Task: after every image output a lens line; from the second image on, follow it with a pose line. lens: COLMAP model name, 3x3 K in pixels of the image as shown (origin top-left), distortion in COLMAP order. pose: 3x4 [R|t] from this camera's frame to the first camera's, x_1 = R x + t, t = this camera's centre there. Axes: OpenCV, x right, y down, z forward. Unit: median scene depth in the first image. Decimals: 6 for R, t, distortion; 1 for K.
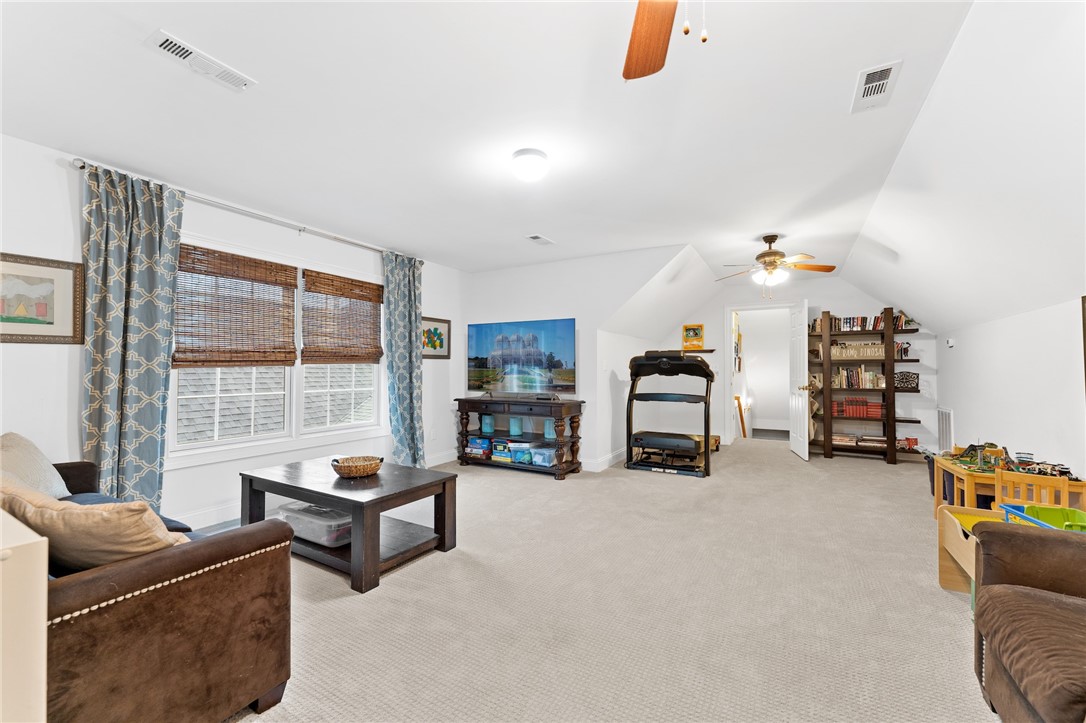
lens RADIAL K [[436.5, 0, 534.3], [0, 436.5, 358.7], [0, 0, 1]] dist [0.002678, 0.000086]
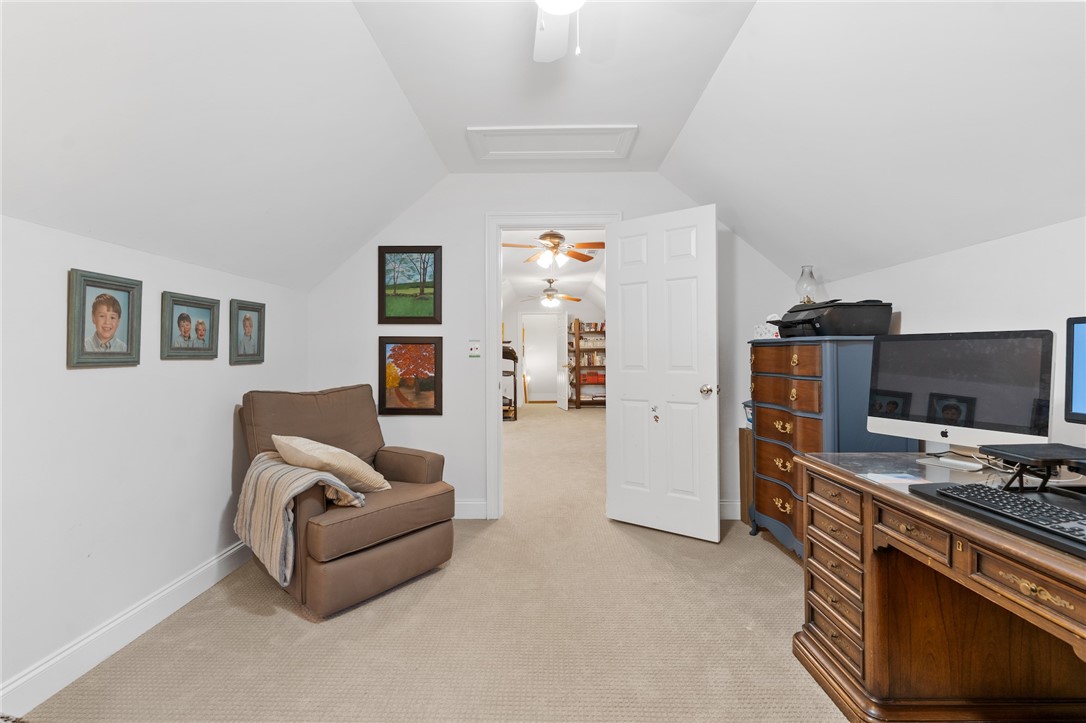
lens RADIAL K [[503.3, 0, 543.9], [0, 503.3, 355.5], [0, 0, 1]] dist [-0.000030, 0.000000]
pose [[0.868845, -0.010121, 0.494980, -0.367439], [0.001366, 0.999836, 0.018045, -0.005555], [-0.495082, -0.015002, 0.868717, -0.567554]]
